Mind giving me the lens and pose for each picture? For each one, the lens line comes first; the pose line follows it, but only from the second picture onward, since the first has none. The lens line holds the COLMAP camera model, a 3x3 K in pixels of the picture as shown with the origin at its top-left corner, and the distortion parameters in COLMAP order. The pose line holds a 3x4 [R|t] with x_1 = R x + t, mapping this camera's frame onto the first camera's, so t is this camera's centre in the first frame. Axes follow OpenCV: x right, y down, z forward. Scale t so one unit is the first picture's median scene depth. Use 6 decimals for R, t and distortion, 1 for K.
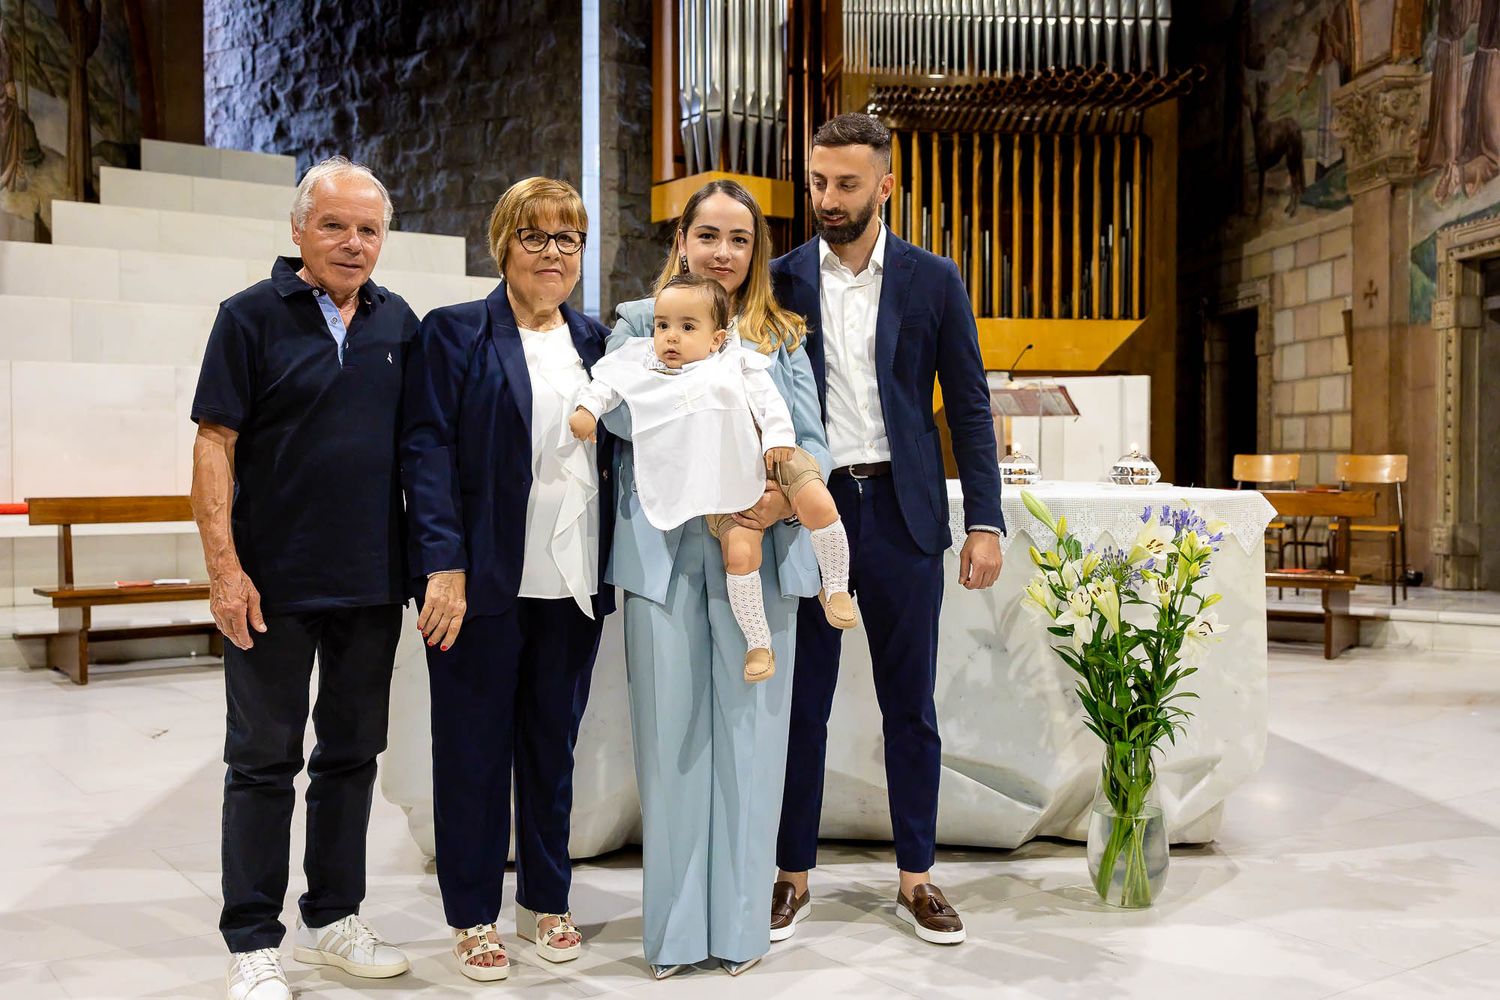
lens RADIAL K [[1501.8, 0, 750.0], [0, 1501.8, 500.0], [0, 0, 1]] dist [0.000116, 0.000338]
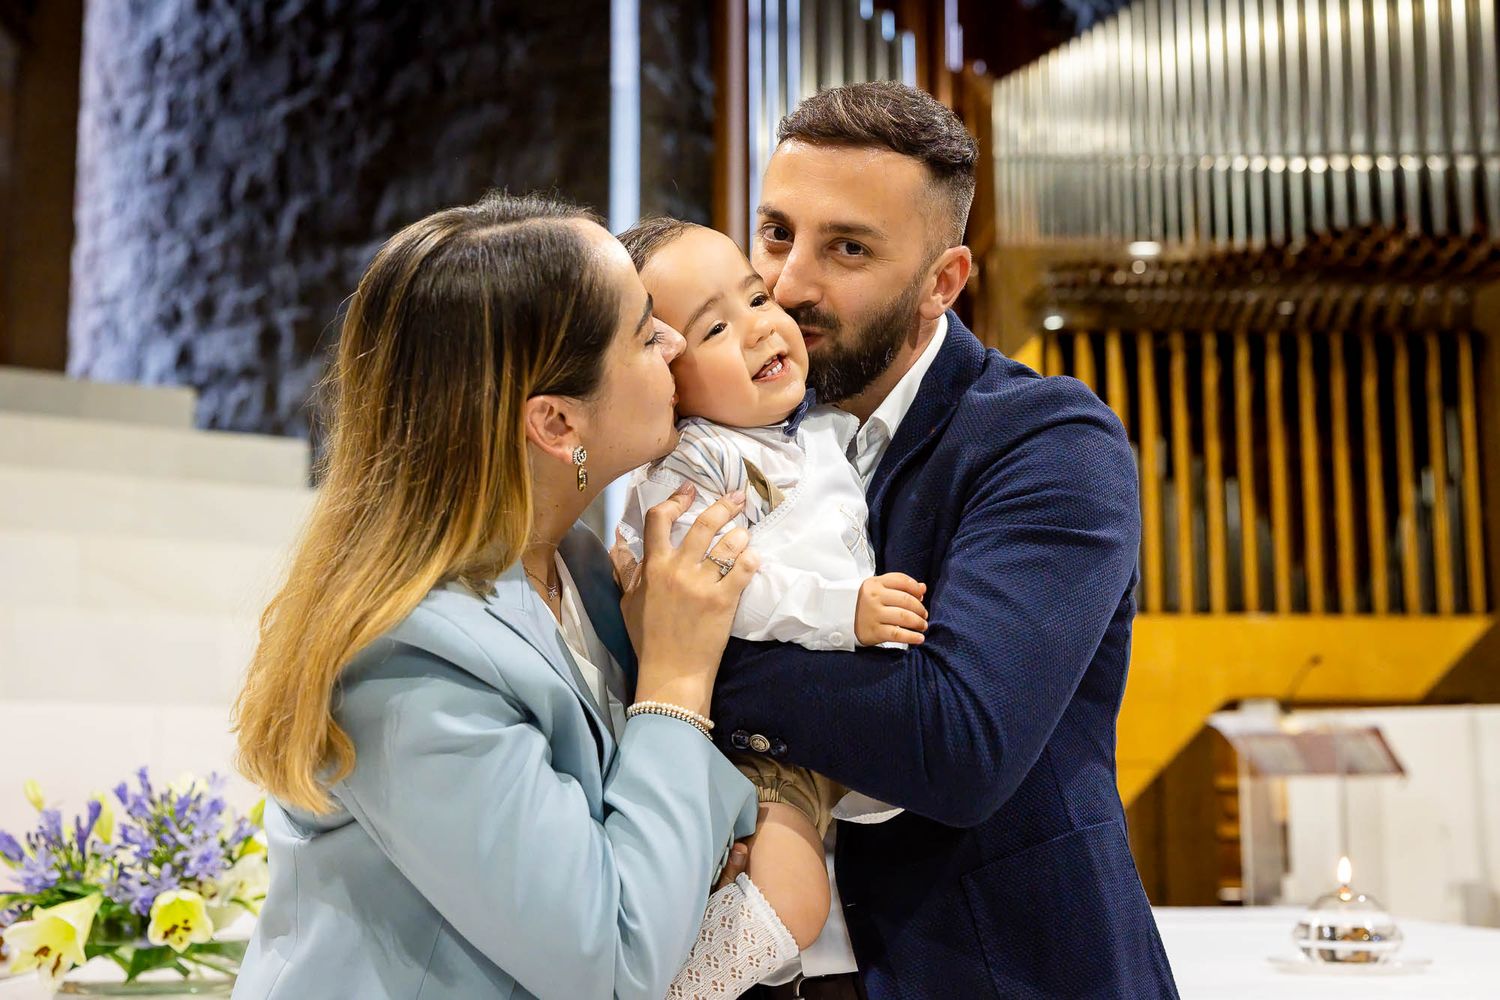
lens RADIAL K [[2111.2, 0, 730.3], [0, 2111.2, 502.1], [0, 0, 1]] dist [0.005369, -0.004799]
pose [[0.996713, -0.012768, -0.079996, 0.016605], [-0.001764, 0.983845, -0.179014, -0.008542], [0.080989, 0.178566, 0.980589, 0.101224]]
